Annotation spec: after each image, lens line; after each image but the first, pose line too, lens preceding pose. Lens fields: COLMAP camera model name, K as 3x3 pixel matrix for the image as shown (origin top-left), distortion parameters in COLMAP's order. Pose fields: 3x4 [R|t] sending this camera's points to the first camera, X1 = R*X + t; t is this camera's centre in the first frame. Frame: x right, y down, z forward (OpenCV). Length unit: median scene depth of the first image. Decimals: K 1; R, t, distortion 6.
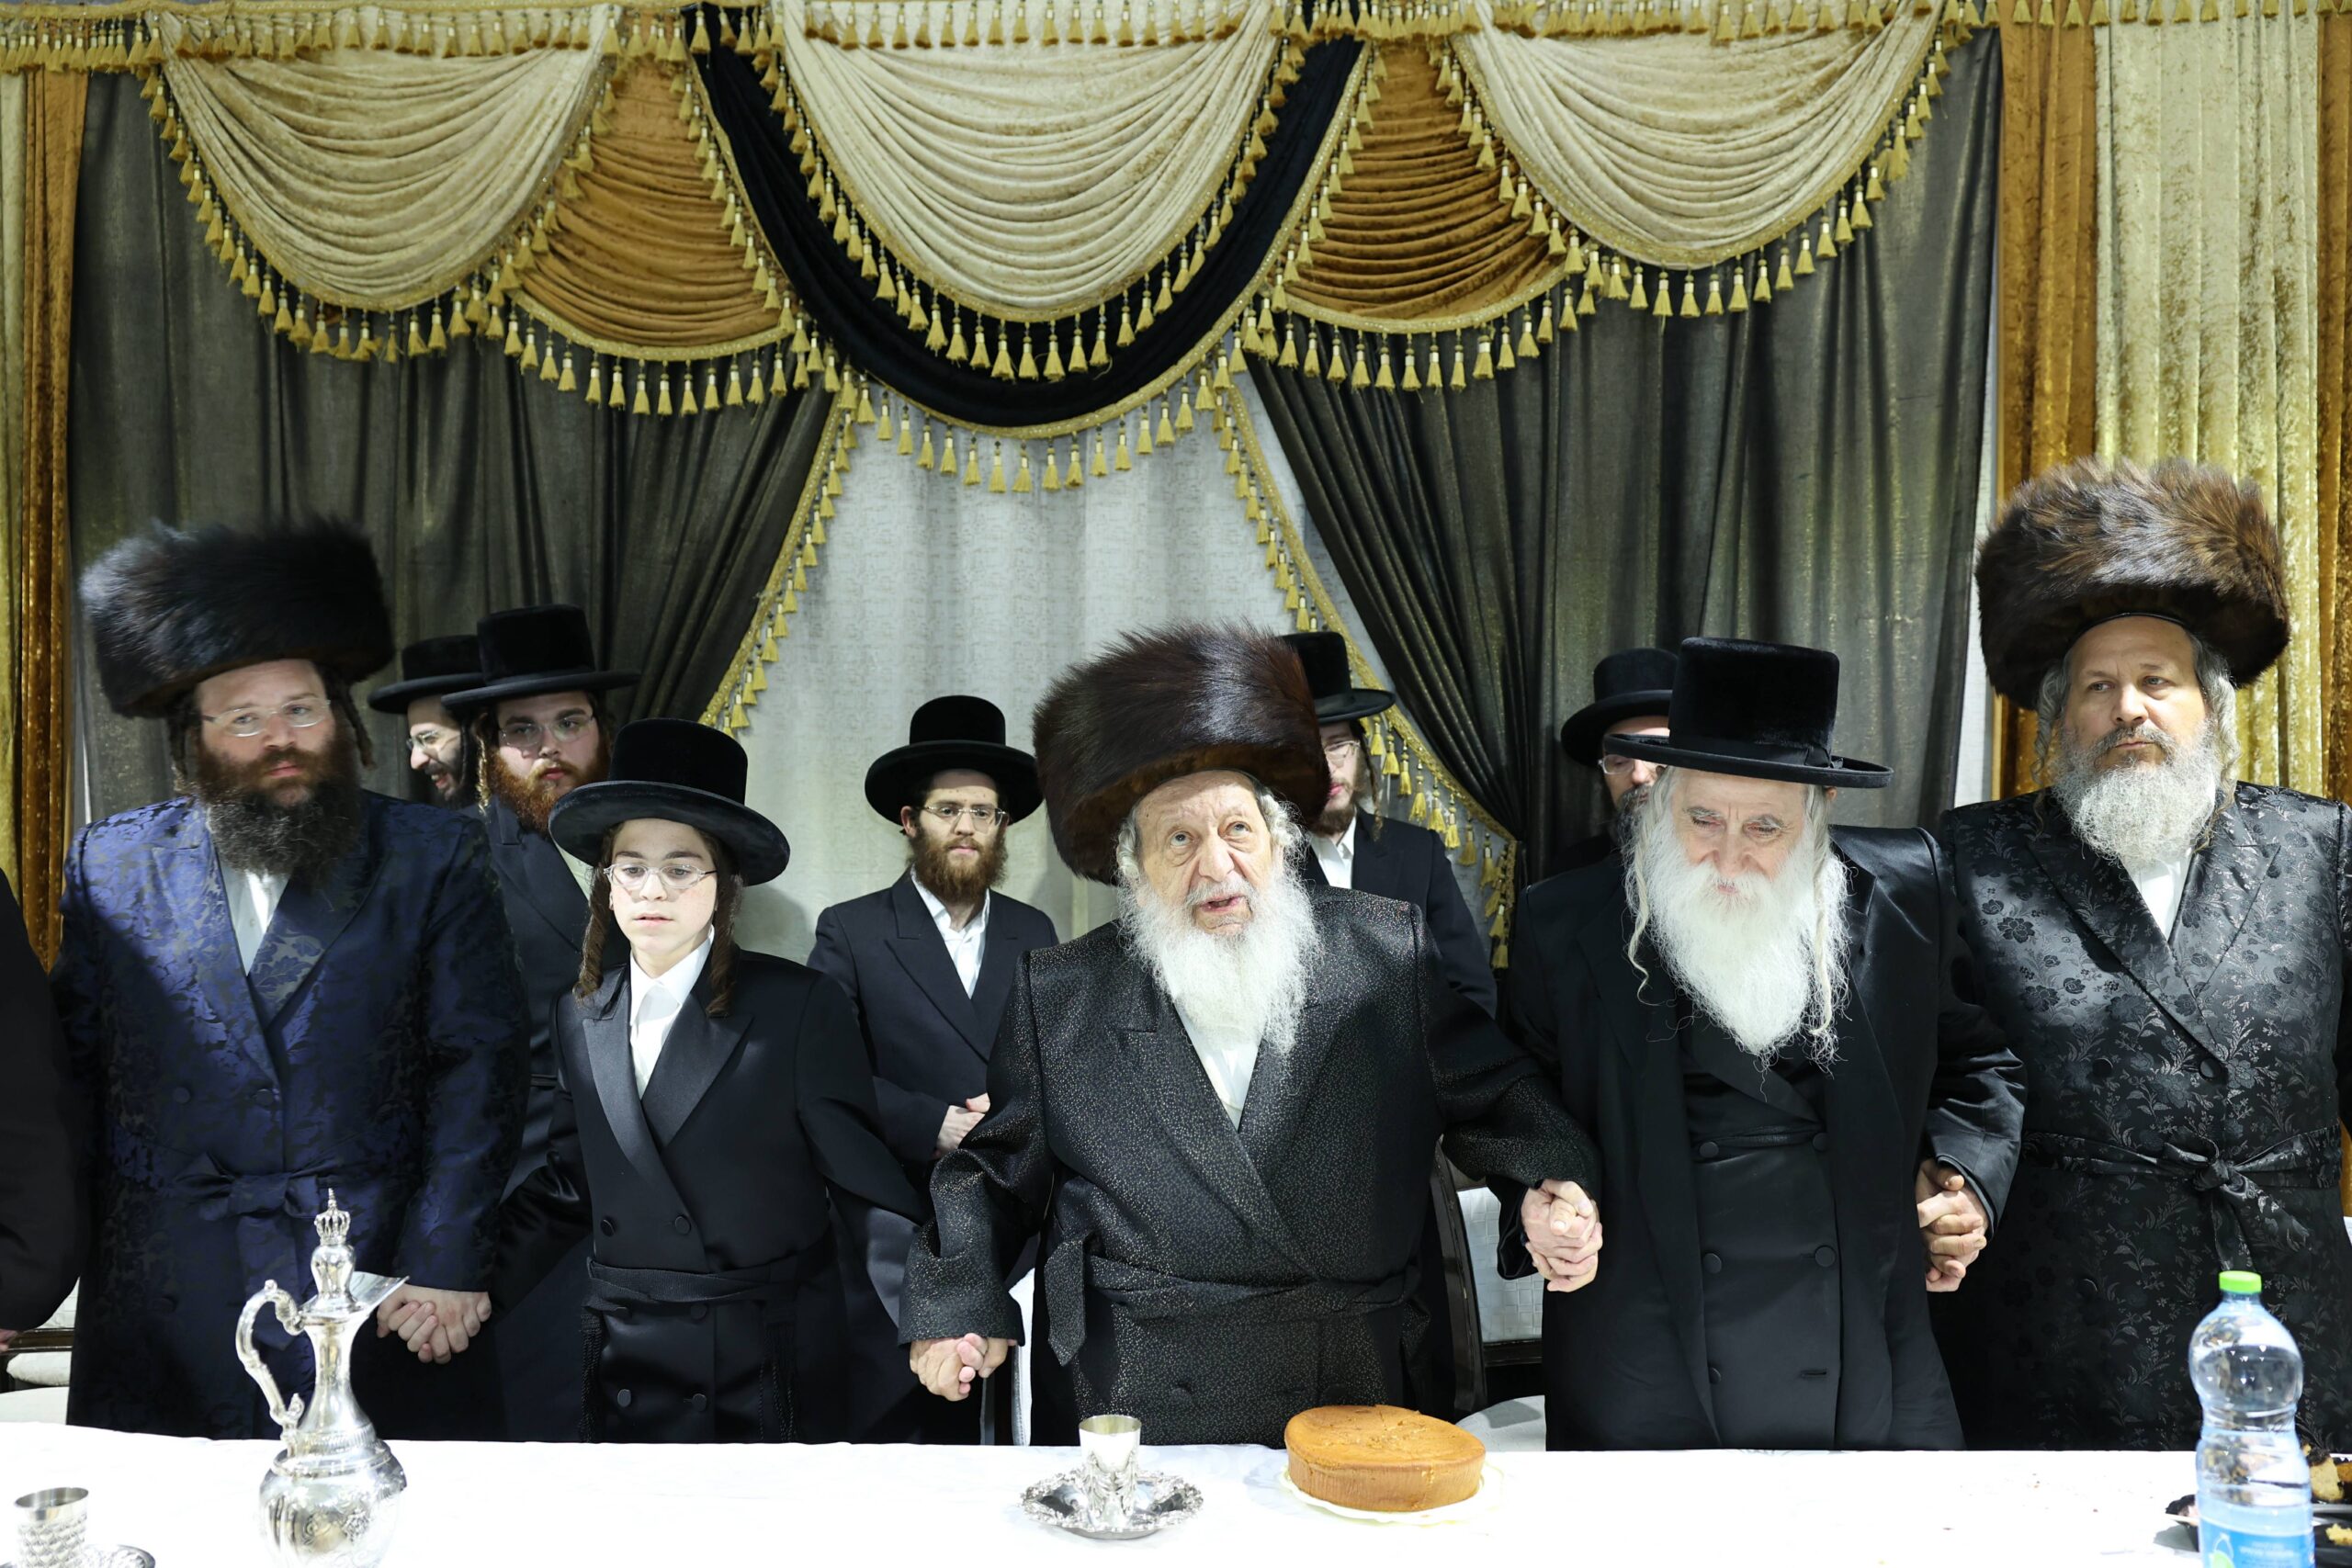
lens RADIAL K [[2041.2, 0, 1169.4], [0, 2041.2, 802.9], [0, 0, 1]] dist [-0.048593, 0.082780]
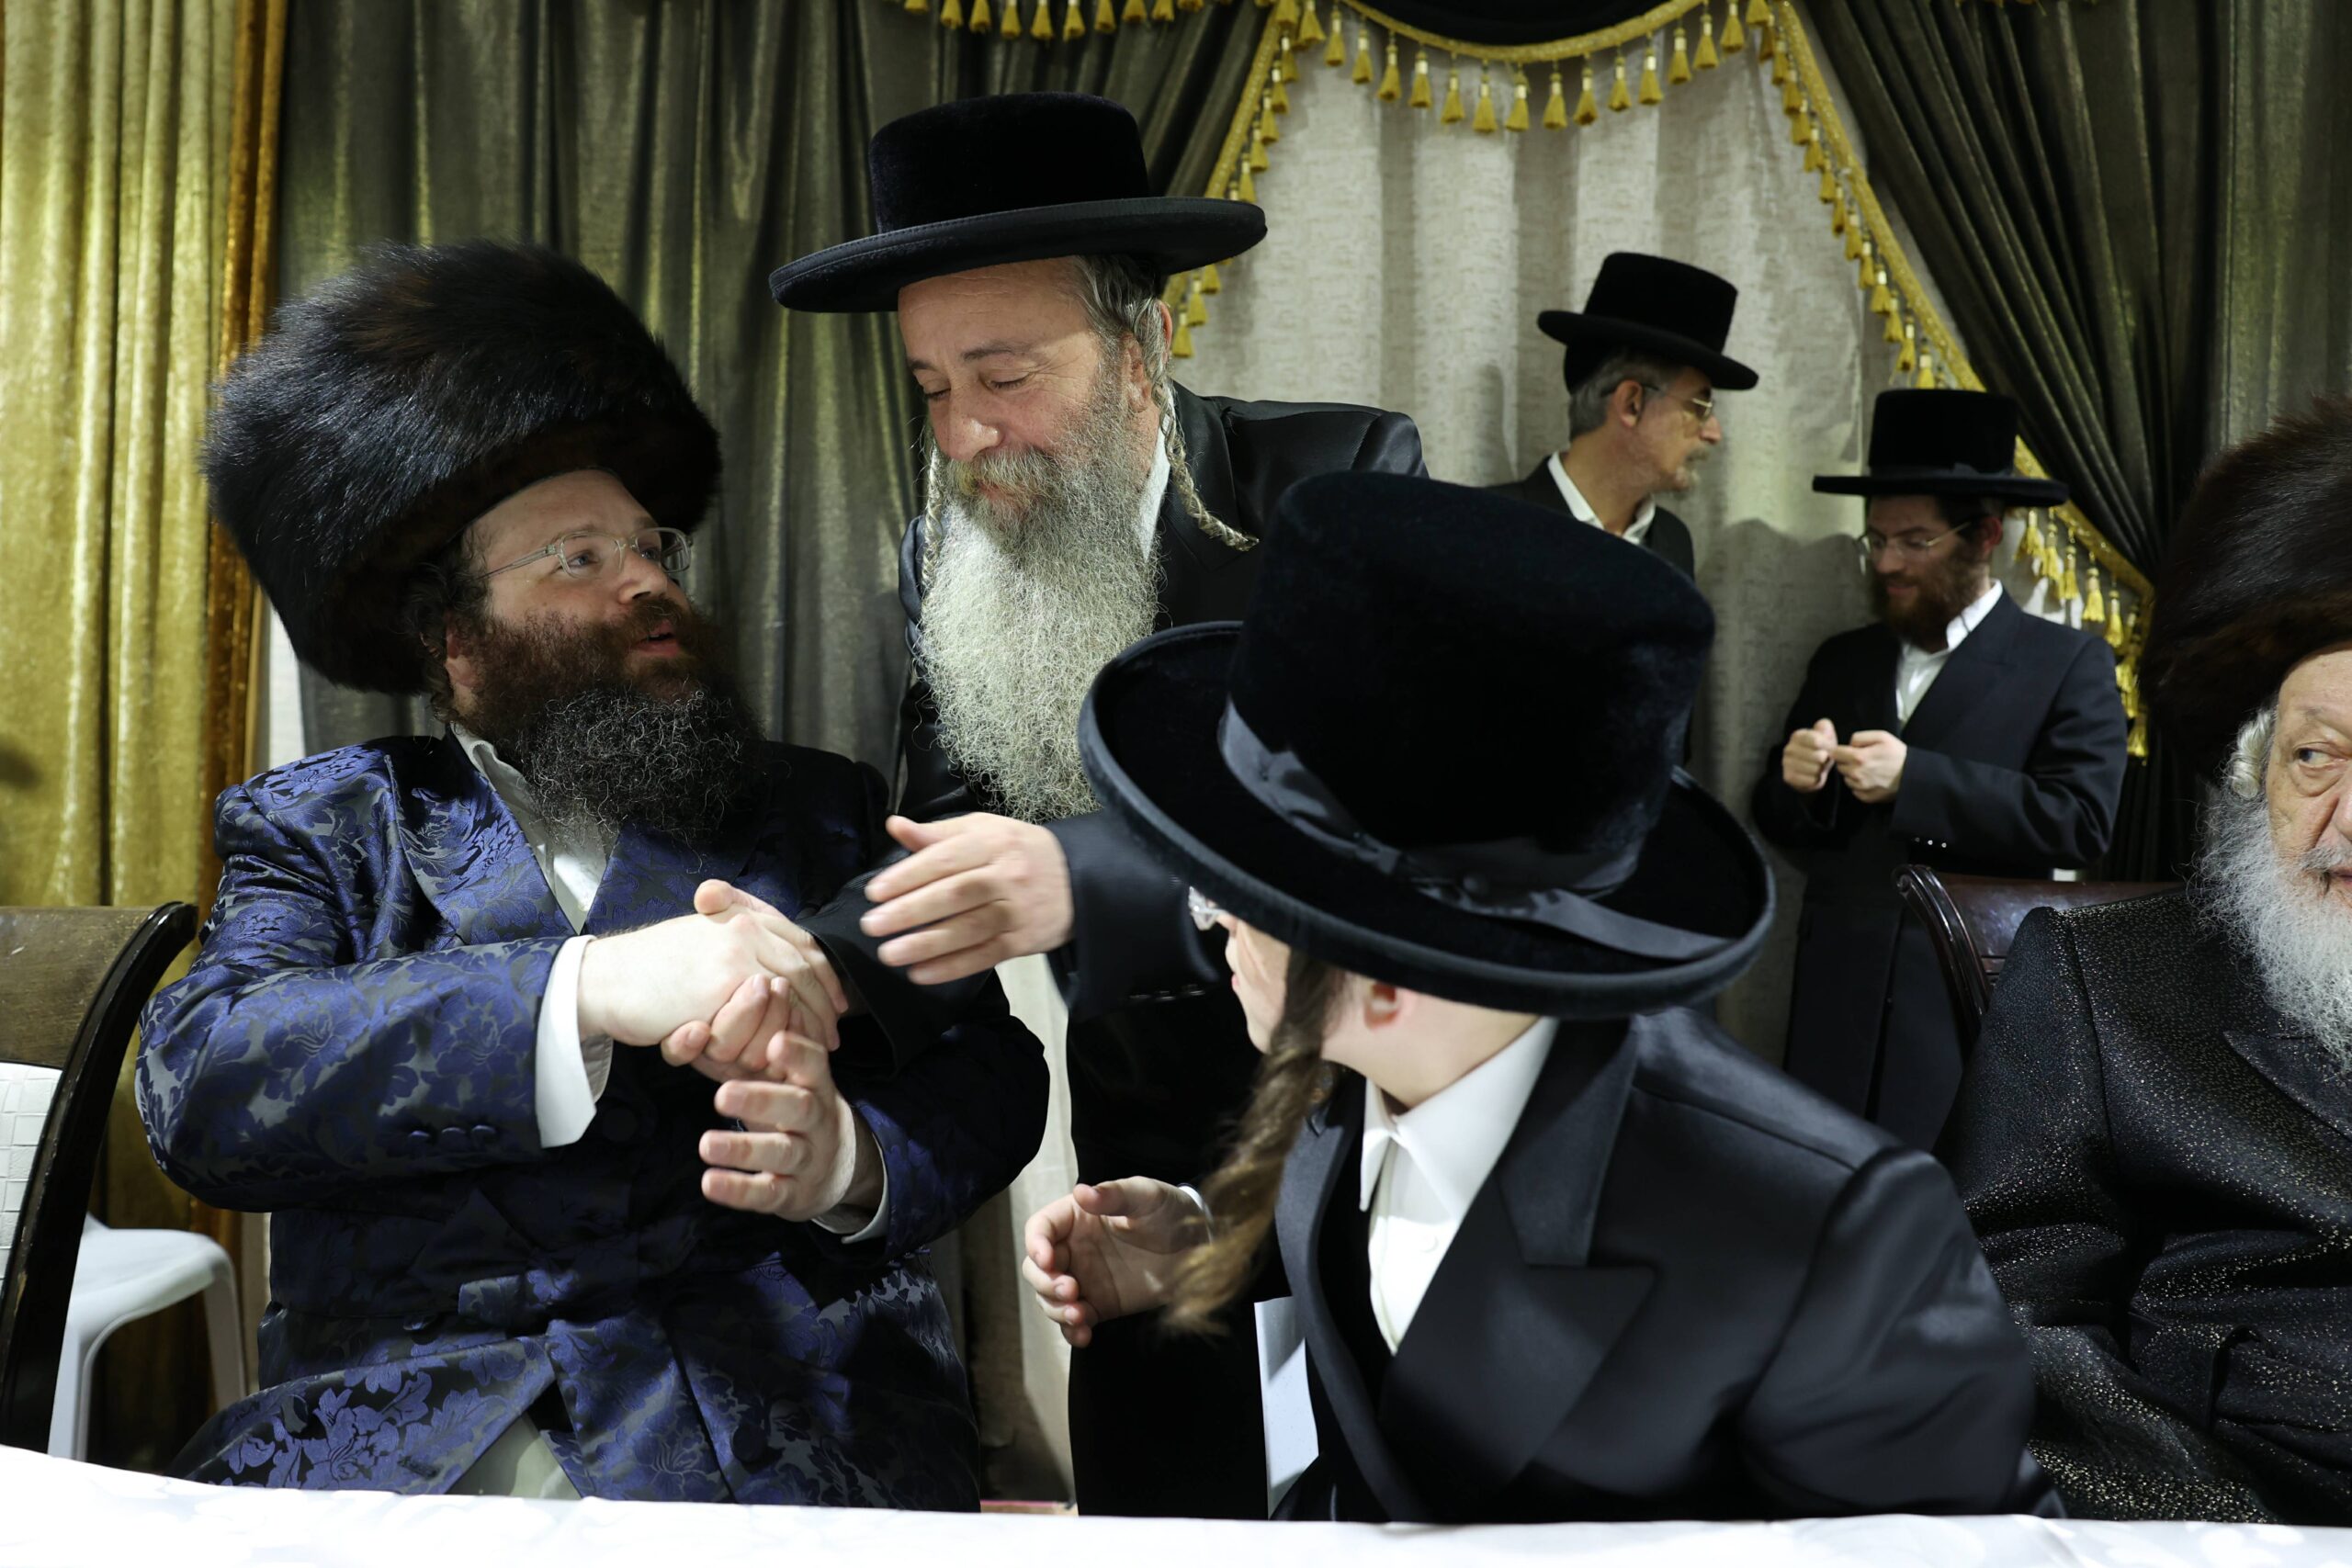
lens RADIAL K [[1620.4, 0, 1232.1], [0, 1620.4, 726.8], [0, 0, 1]] dist [-0.113626, 0.085999]
pose [[0.999946, 0.010355, 0.000007, -0.176678], [-0.010349, 0.999431, -0.032107, 0.091702], [-0.000339, 0.032105, 0.999484, 0.411440]]
